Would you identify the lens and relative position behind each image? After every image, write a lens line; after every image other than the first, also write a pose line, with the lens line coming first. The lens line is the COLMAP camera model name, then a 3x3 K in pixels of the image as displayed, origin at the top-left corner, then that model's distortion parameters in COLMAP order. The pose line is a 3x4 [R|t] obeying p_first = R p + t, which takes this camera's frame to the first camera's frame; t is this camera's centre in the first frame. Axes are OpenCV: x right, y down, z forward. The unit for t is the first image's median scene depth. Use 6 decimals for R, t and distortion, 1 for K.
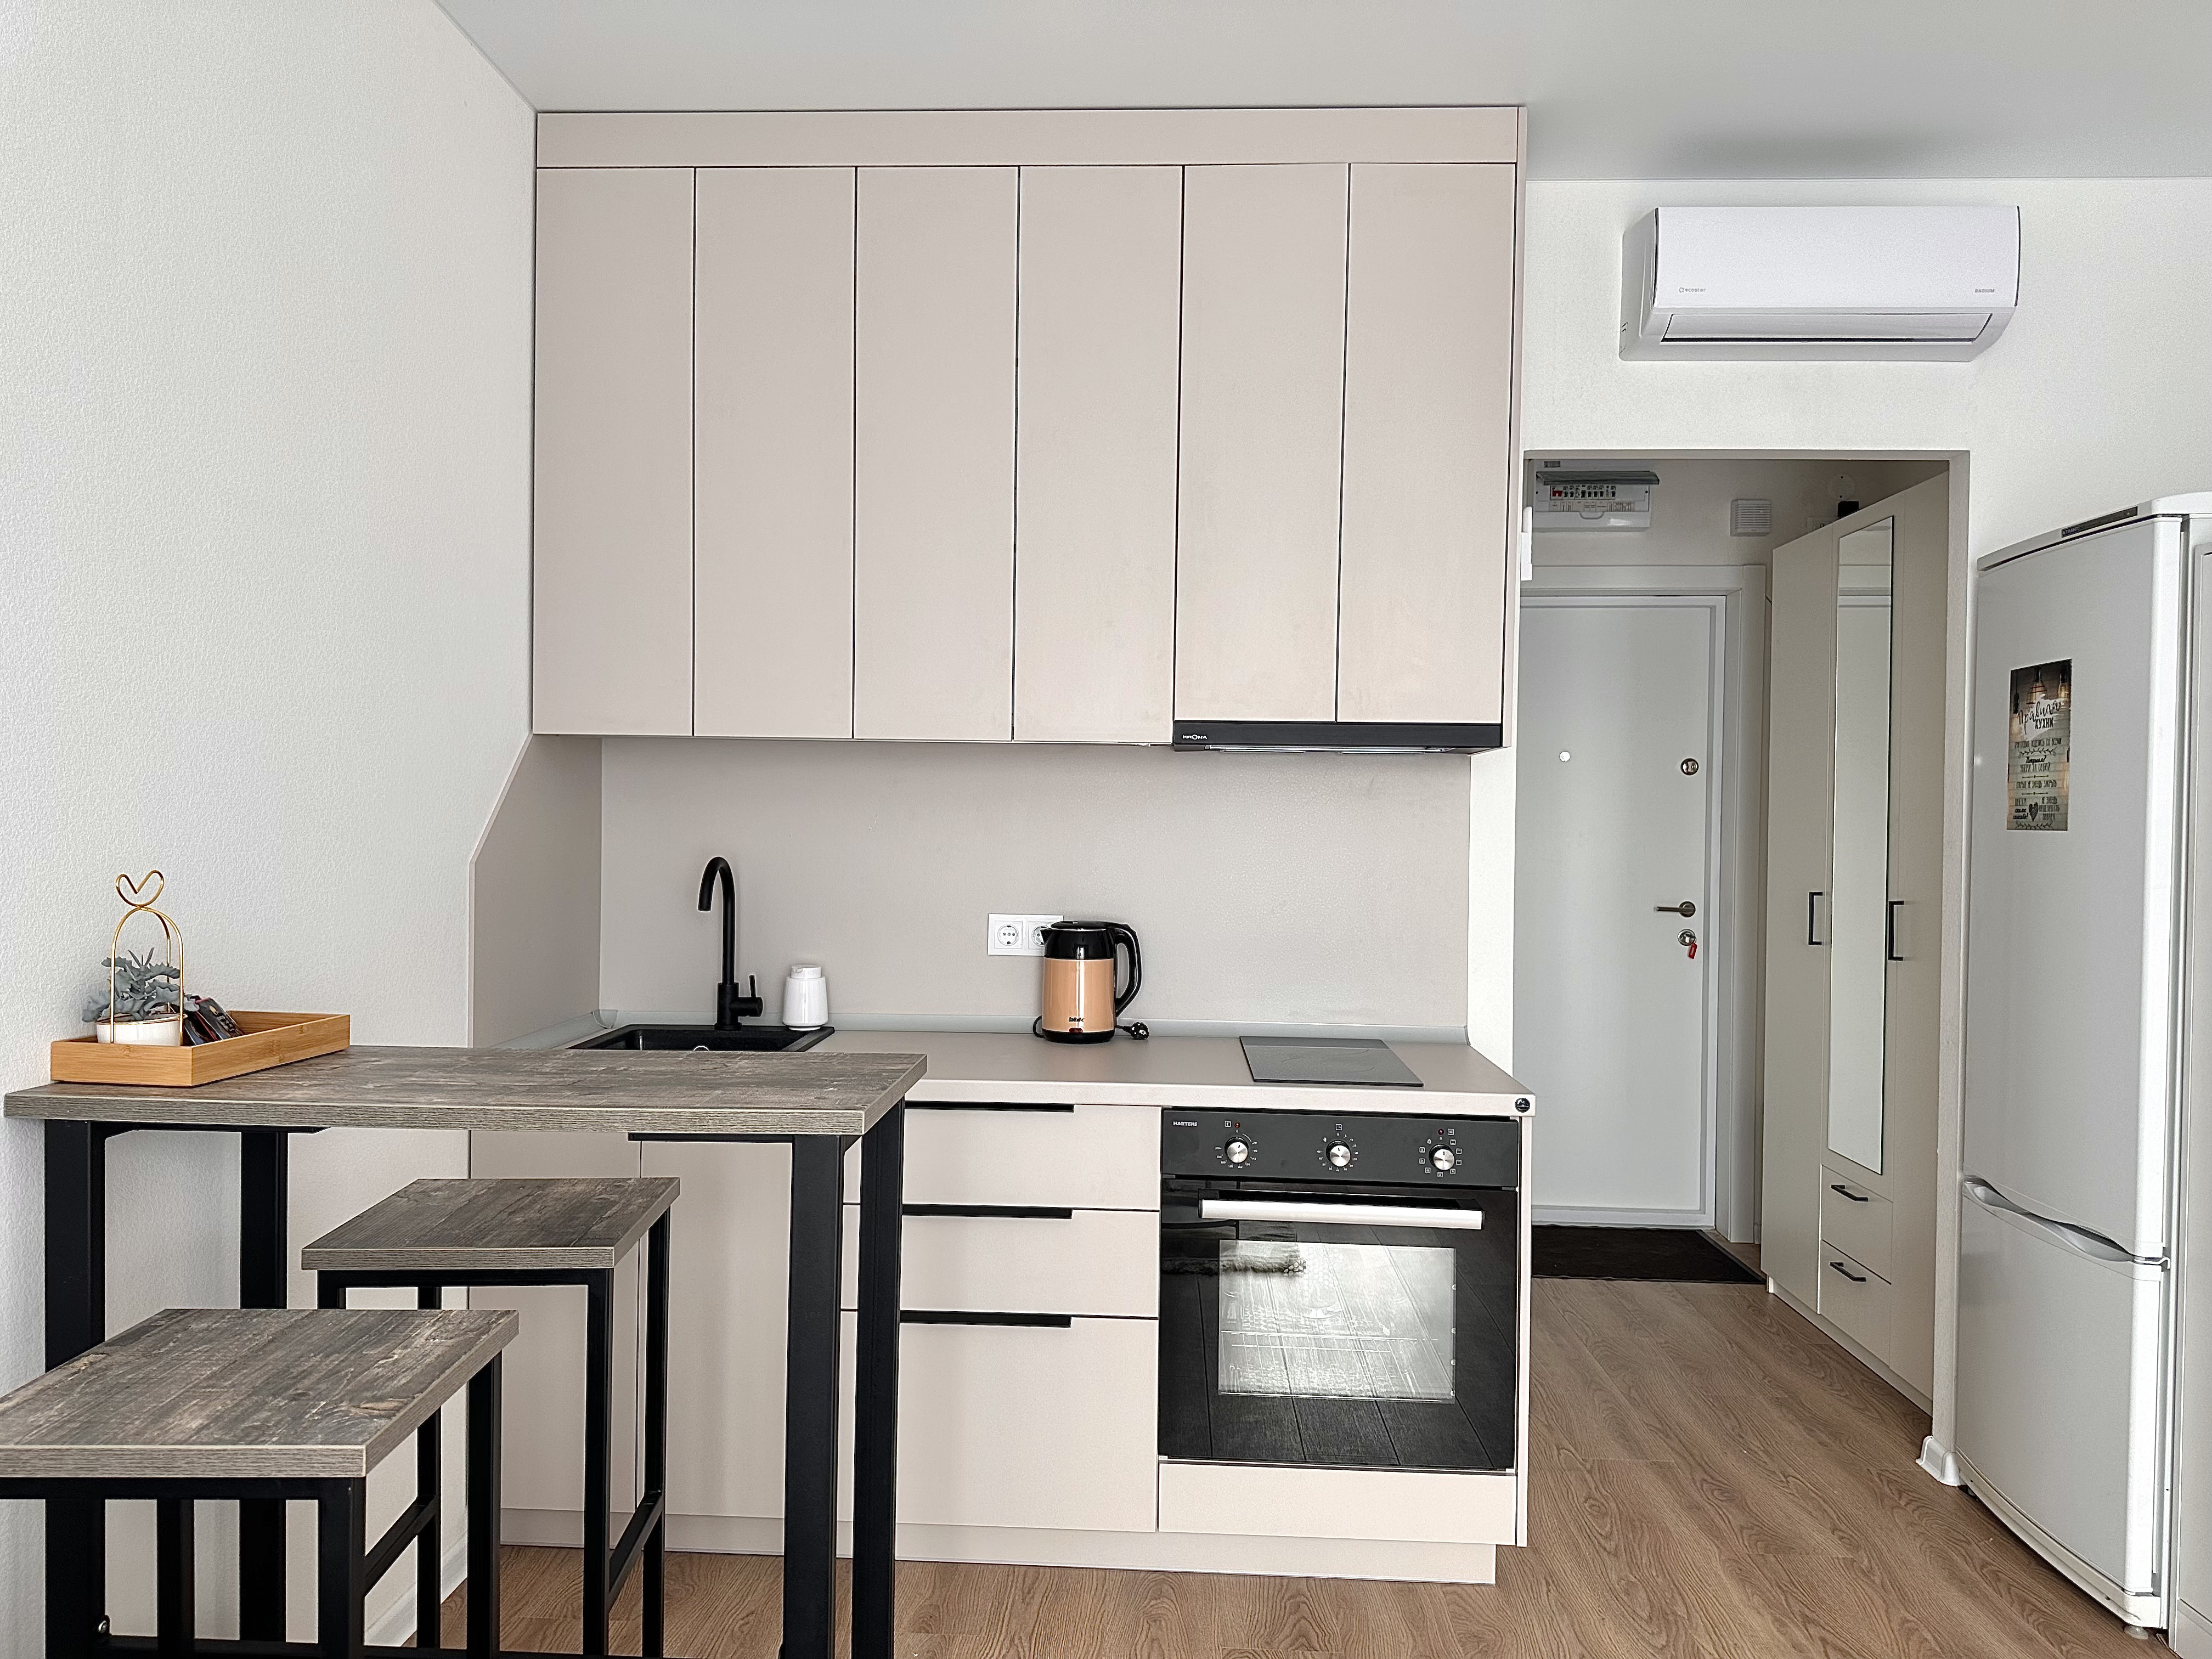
lens RADIAL K [[1558.6, 0, 1099.1], [0, 1558.6, 824.1], [0, 0, 1]] dist [0.023314, -0.014627]
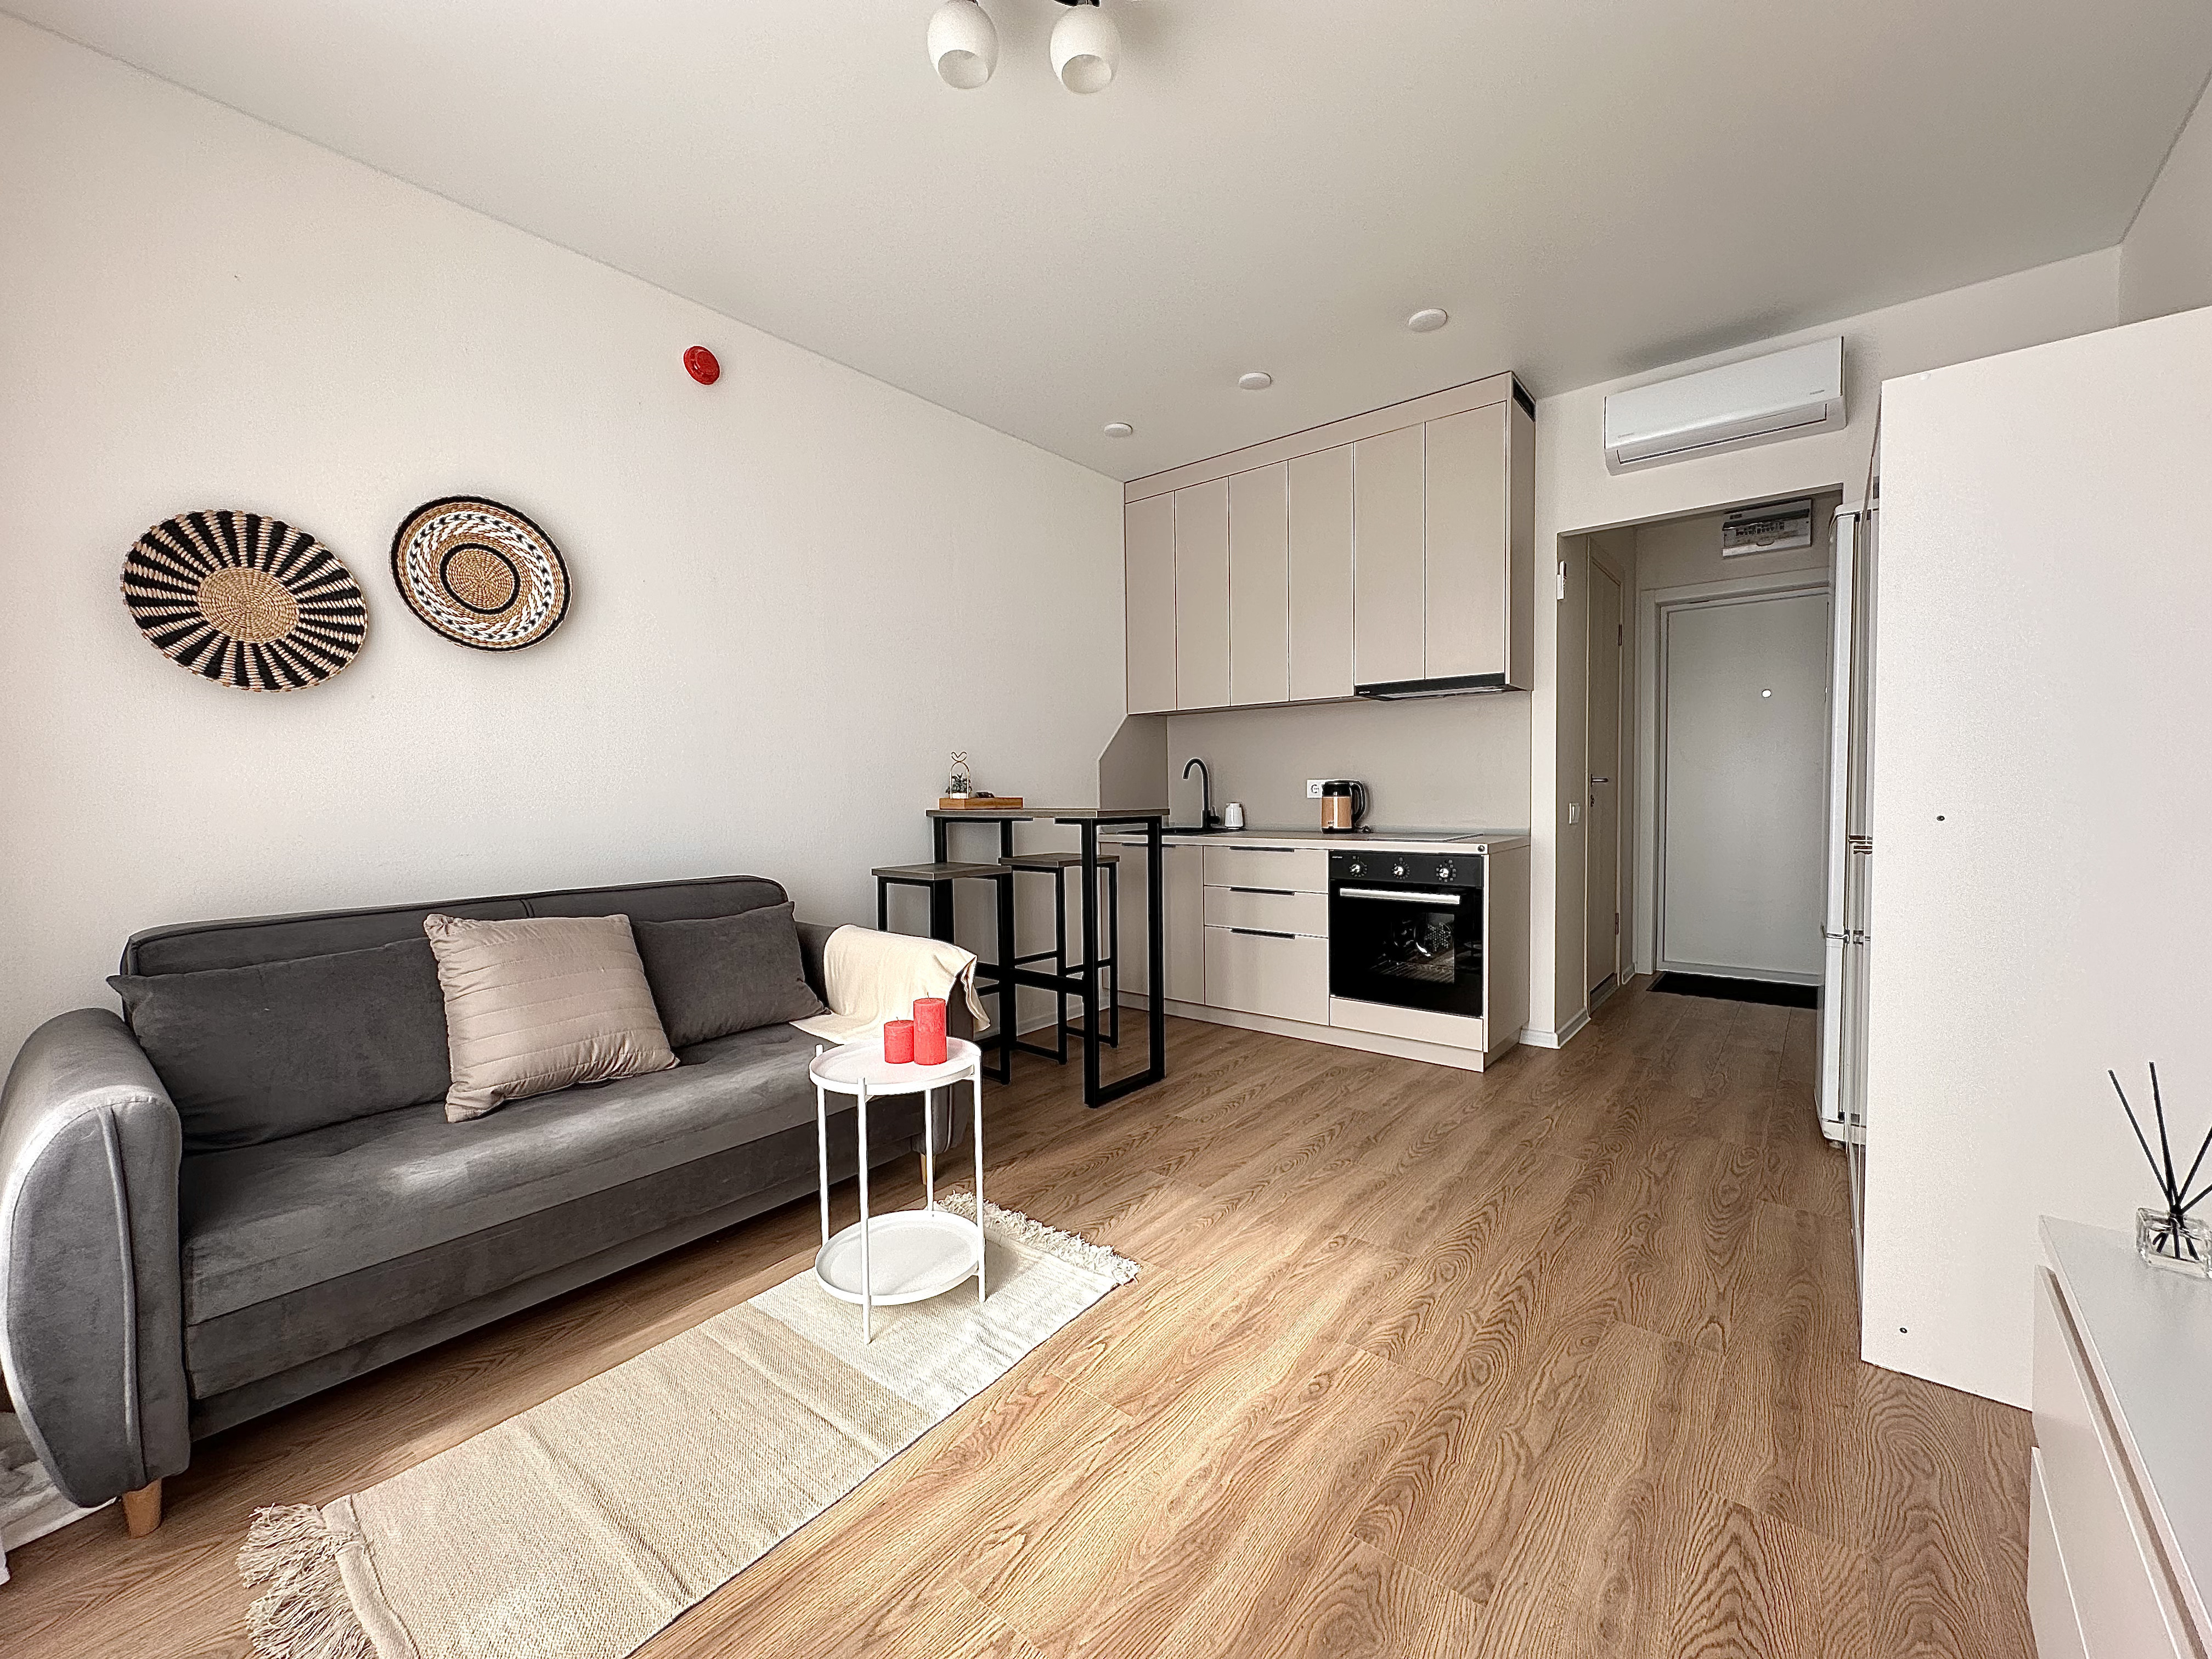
lens RADIAL K [[886.2, 0, 1106.4], [0, 886.2, 831.2], [0, 0, 1]] dist [-0.002756, -0.000109]
pose [[0.802665, 0.001310, -0.596428, 0.570216], [0.022164, 0.999241, 0.032024, 0.102124], [0.596018, -0.038923, 0.802027, -0.280020]]
